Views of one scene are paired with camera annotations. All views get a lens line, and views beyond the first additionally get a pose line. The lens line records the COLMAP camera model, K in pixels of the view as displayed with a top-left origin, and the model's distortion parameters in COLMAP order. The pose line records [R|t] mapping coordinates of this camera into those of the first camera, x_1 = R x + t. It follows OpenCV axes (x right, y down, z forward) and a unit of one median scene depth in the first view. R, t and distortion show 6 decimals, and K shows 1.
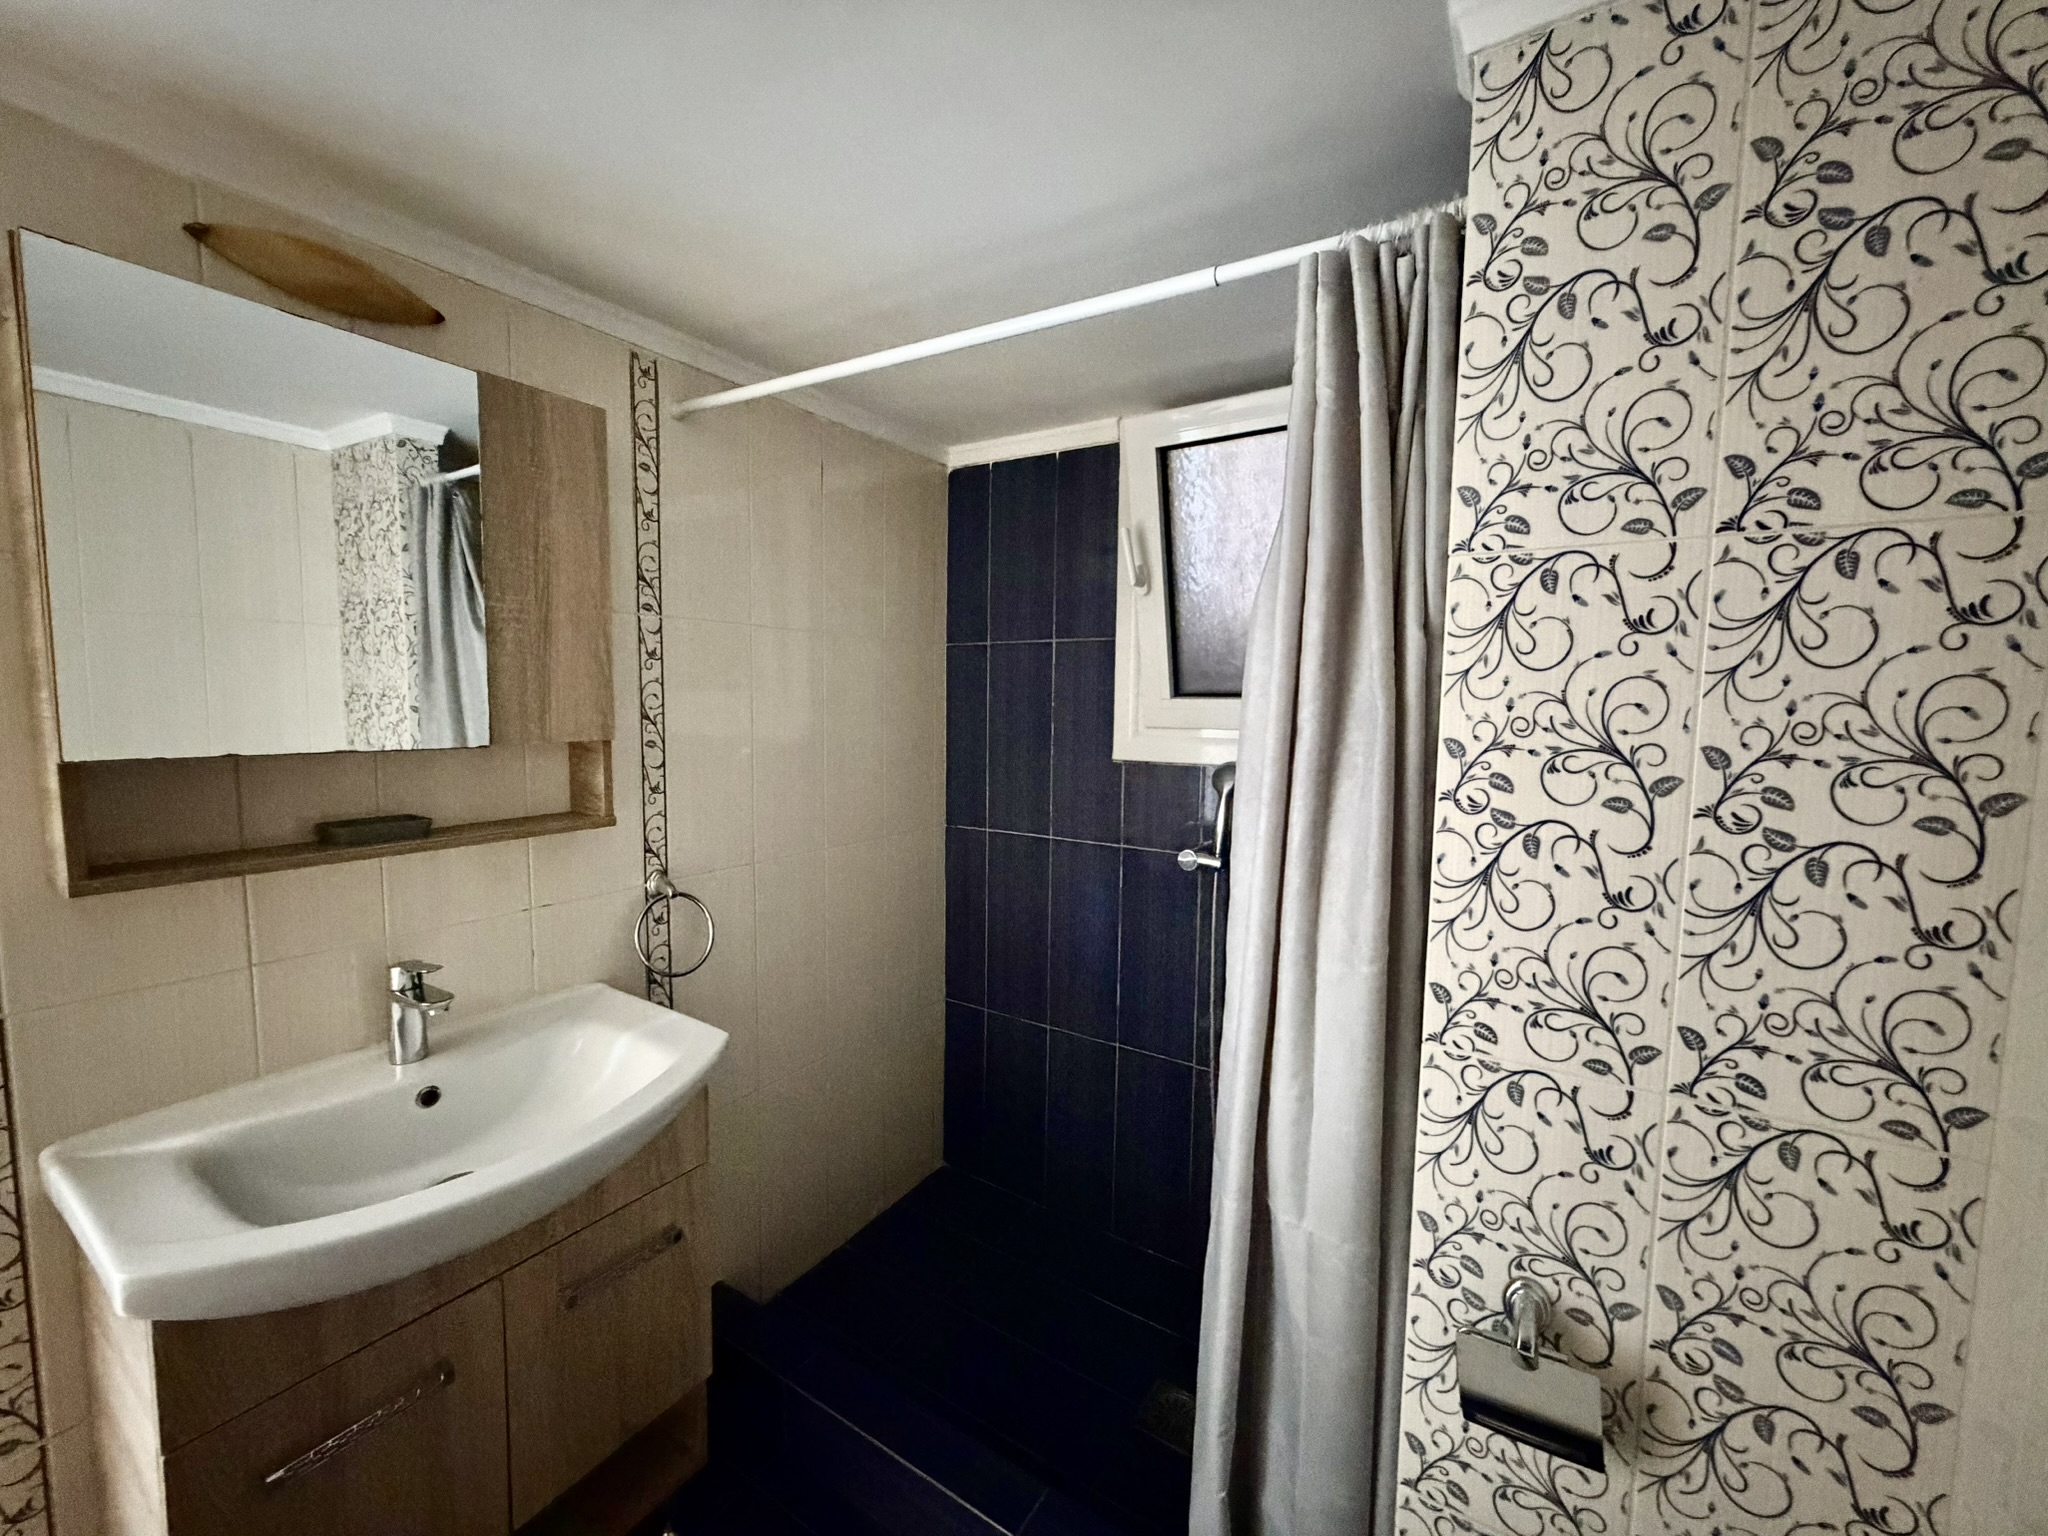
lens RADIAL K [[816.3, 0, 1019.8], [0, 816.3, 763.2], [0, 0, 1]] dist [0.000715, 0.000195]
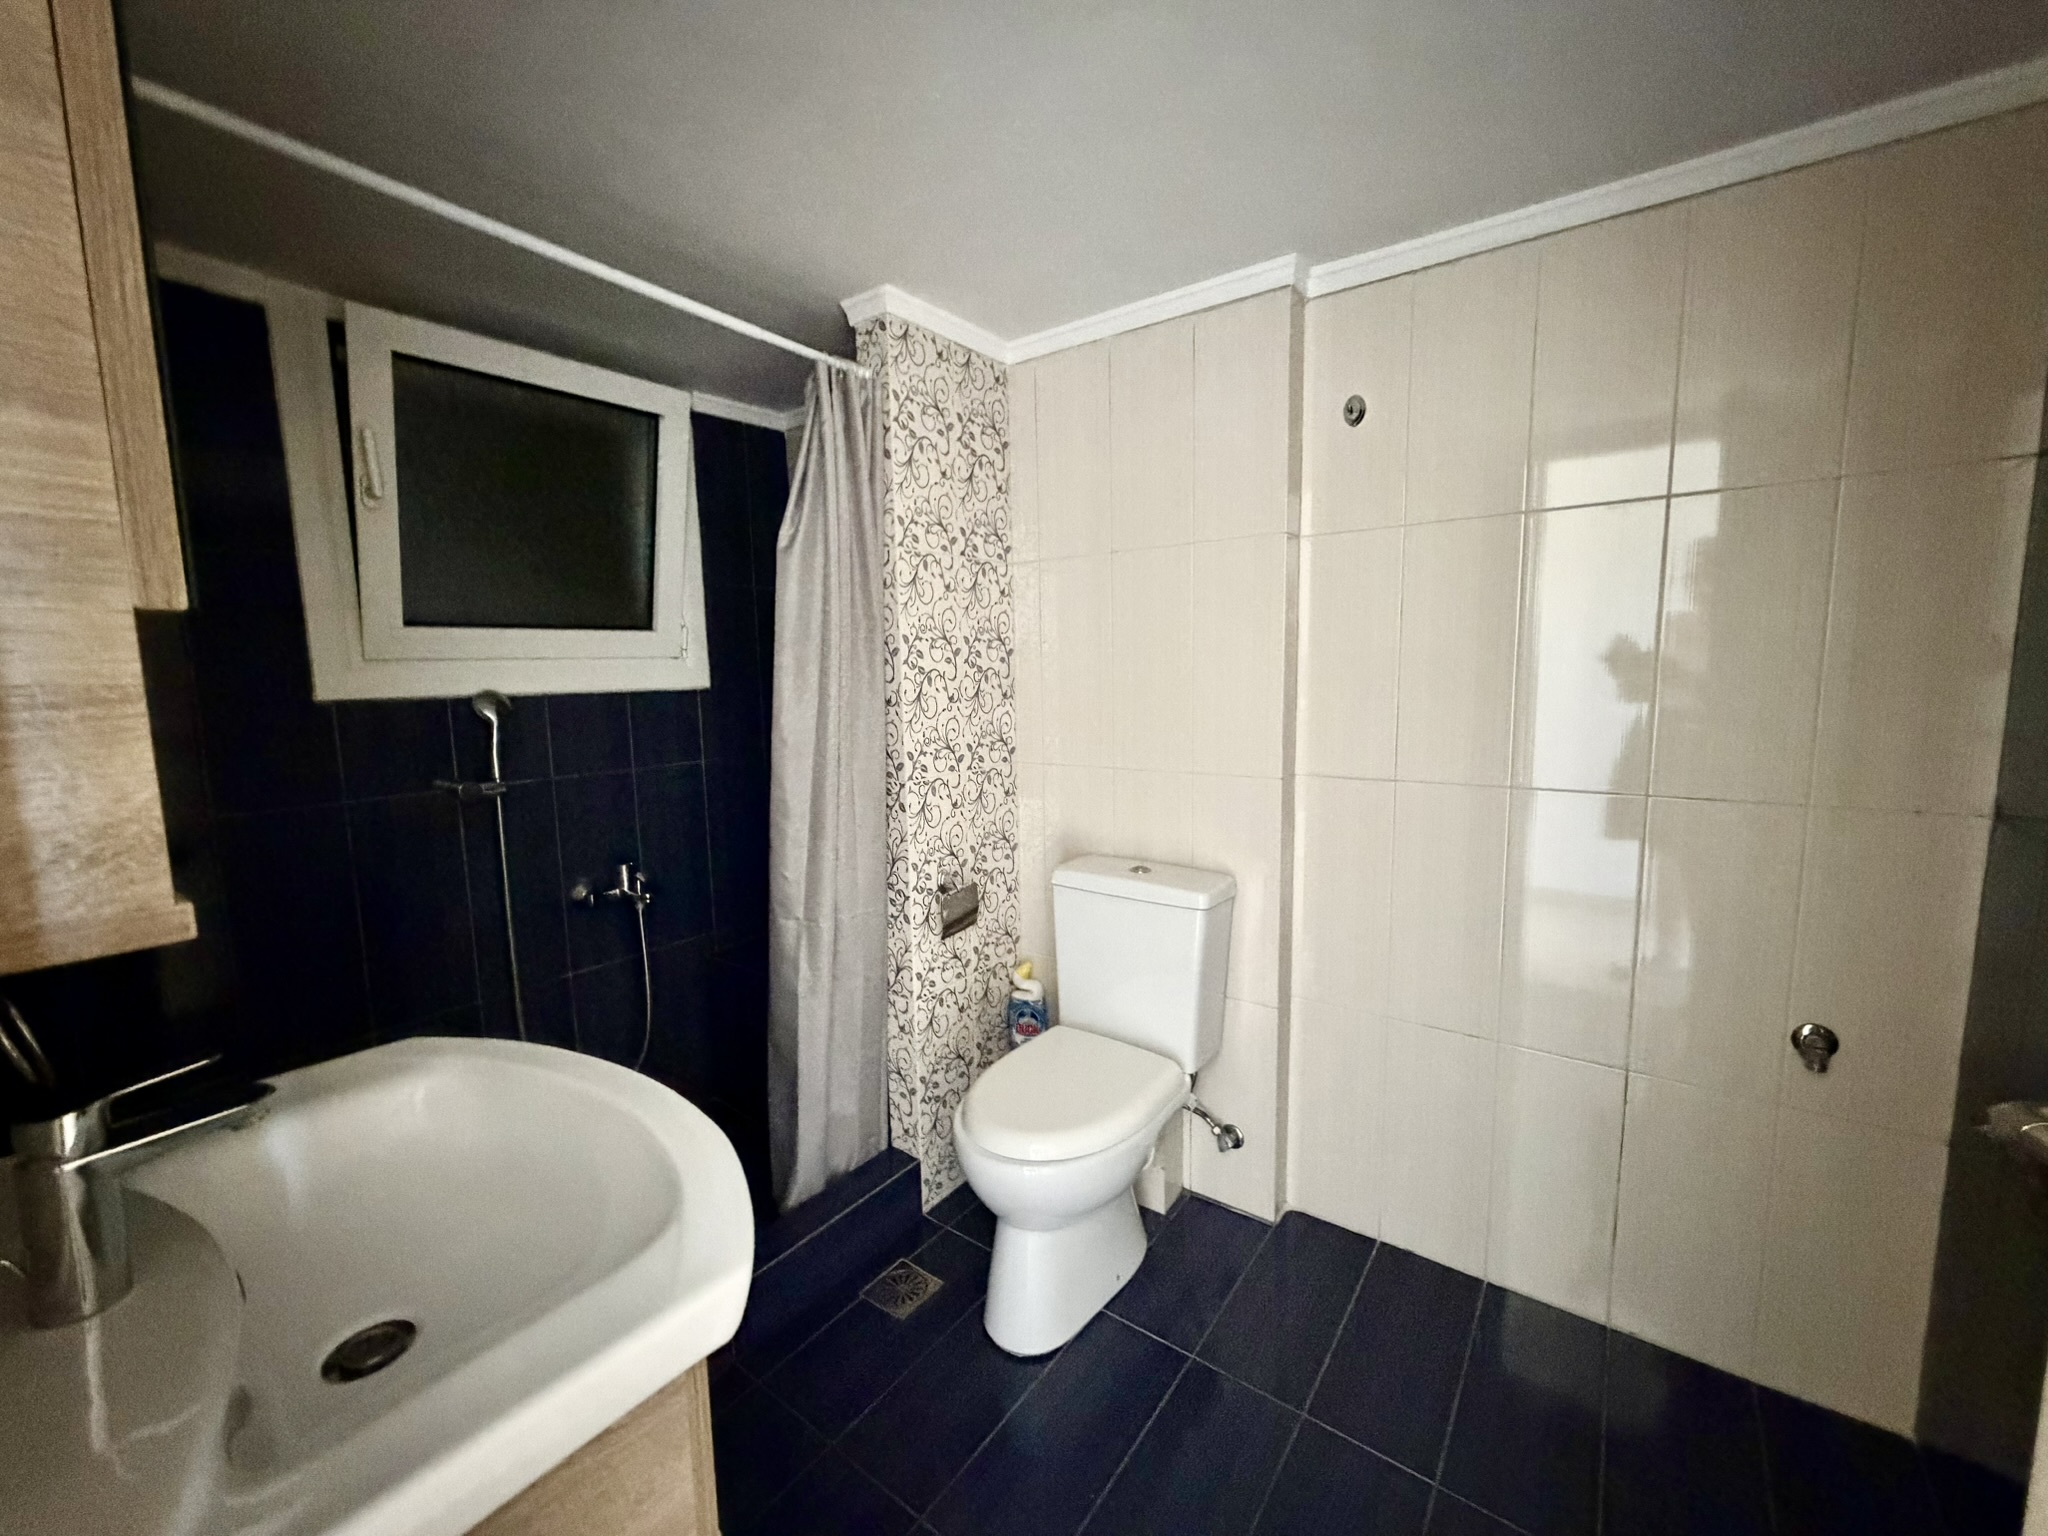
lens RADIAL K [[816.3, 0, 1019.8], [0, 816.3, 763.2], [0, 0, 1]] dist [0.000715, 0.000195]
pose [[0.065089, -0.126089, 0.989881, -1.742026], [0.105690, 0.987276, 0.118807, 0.087216], [-0.992267, 0.096887, 0.077587, 0.617232]]
